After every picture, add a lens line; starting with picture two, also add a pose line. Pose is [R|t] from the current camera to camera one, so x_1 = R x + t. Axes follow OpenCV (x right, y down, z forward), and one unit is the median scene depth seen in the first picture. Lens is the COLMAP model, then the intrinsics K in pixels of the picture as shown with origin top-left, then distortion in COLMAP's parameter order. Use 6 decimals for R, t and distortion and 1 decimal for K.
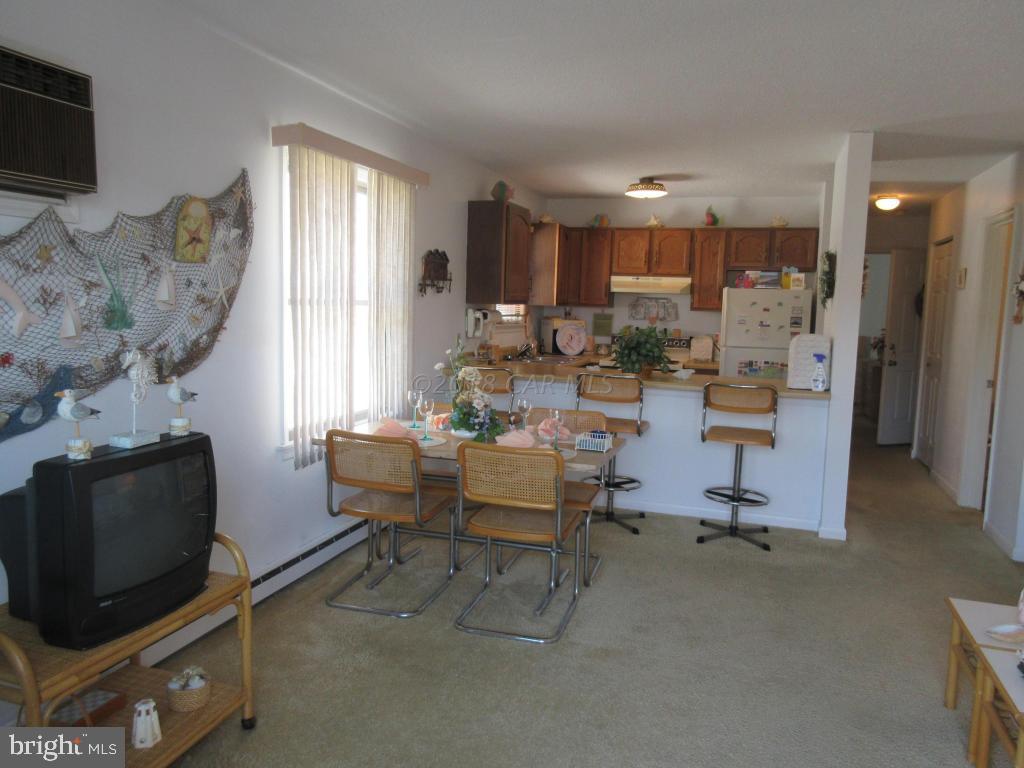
lens RADIAL K [[767.4, 0, 514.9], [0, 767.4, 383.8], [0, 0, 1]] dist [0.008726, -0.004959]
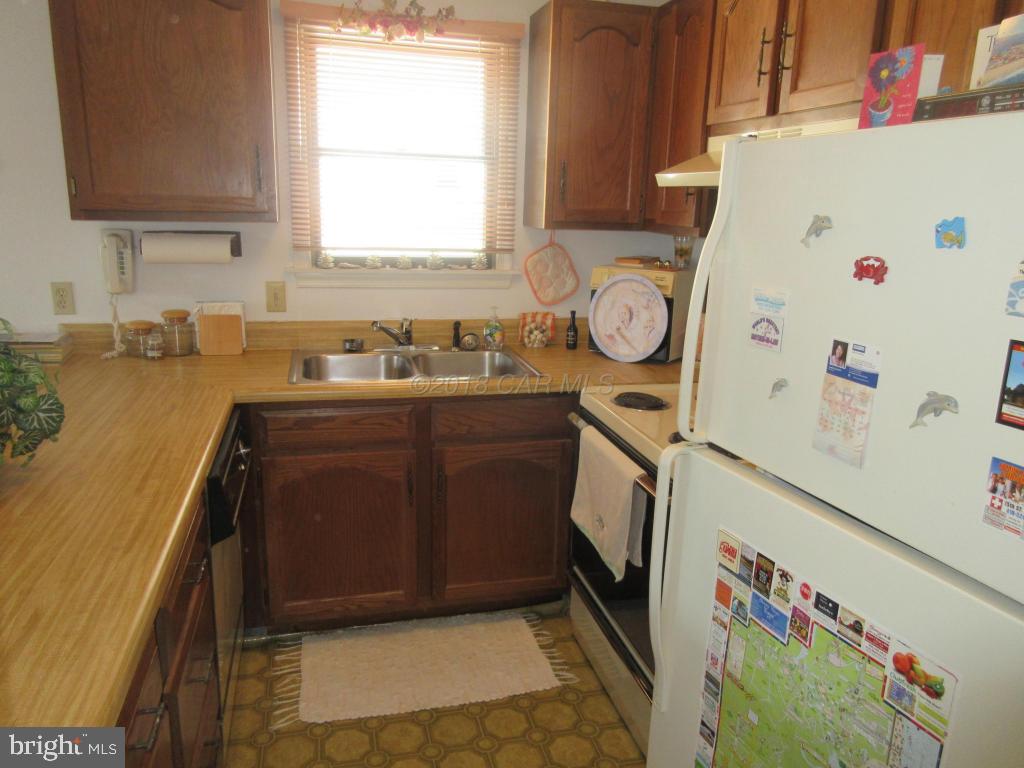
lens RADIAL K [[767.4, 0, 514.9], [0, 767.4, 383.8], [0, 0, 1]] dist [0.008726, -0.004959]
pose [[0.537793, 0.181986, -0.823201, 0.414393], [-0.101567, 0.983298, 0.151026, -0.089729], [0.836937, 0.002389, 0.547294, 0.857434]]
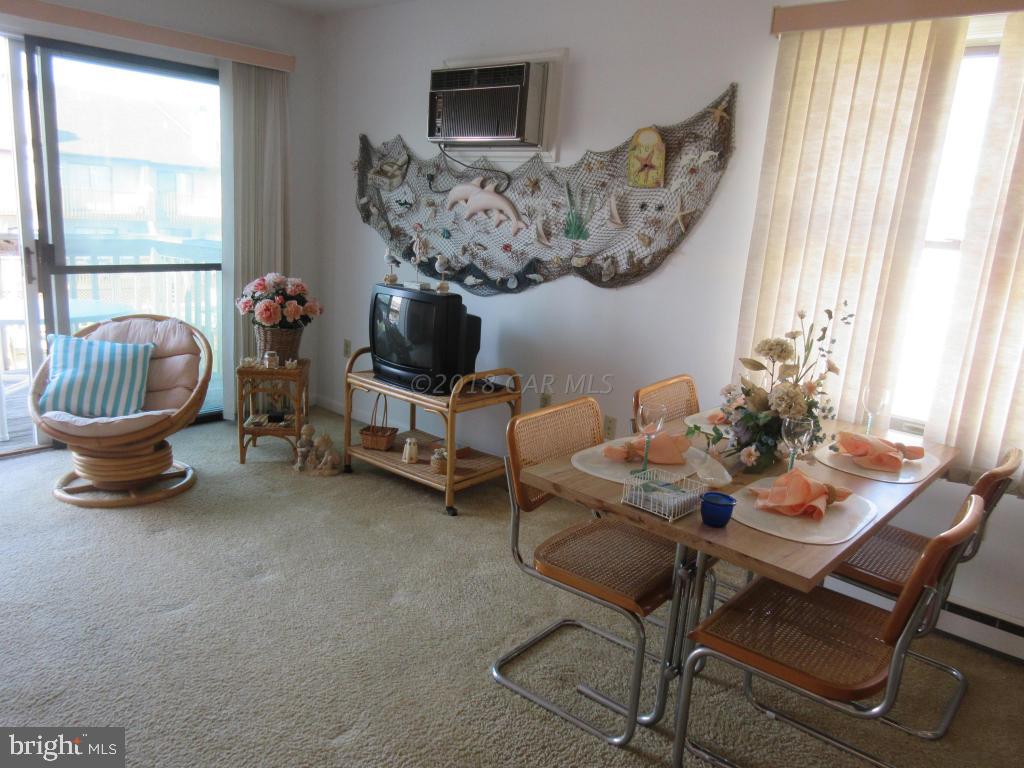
lens RADIAL K [[767.4, 0, 514.9], [0, 767.4, 383.8], [0, 0, 1]] dist [0.008726, -0.004959]
pose [[-0.388887, 0.156693, -0.907863, 0.221378], [-0.178163, 0.954037, 0.240980, -0.037320], [0.903894, 0.255462, -0.343095, 0.397508]]
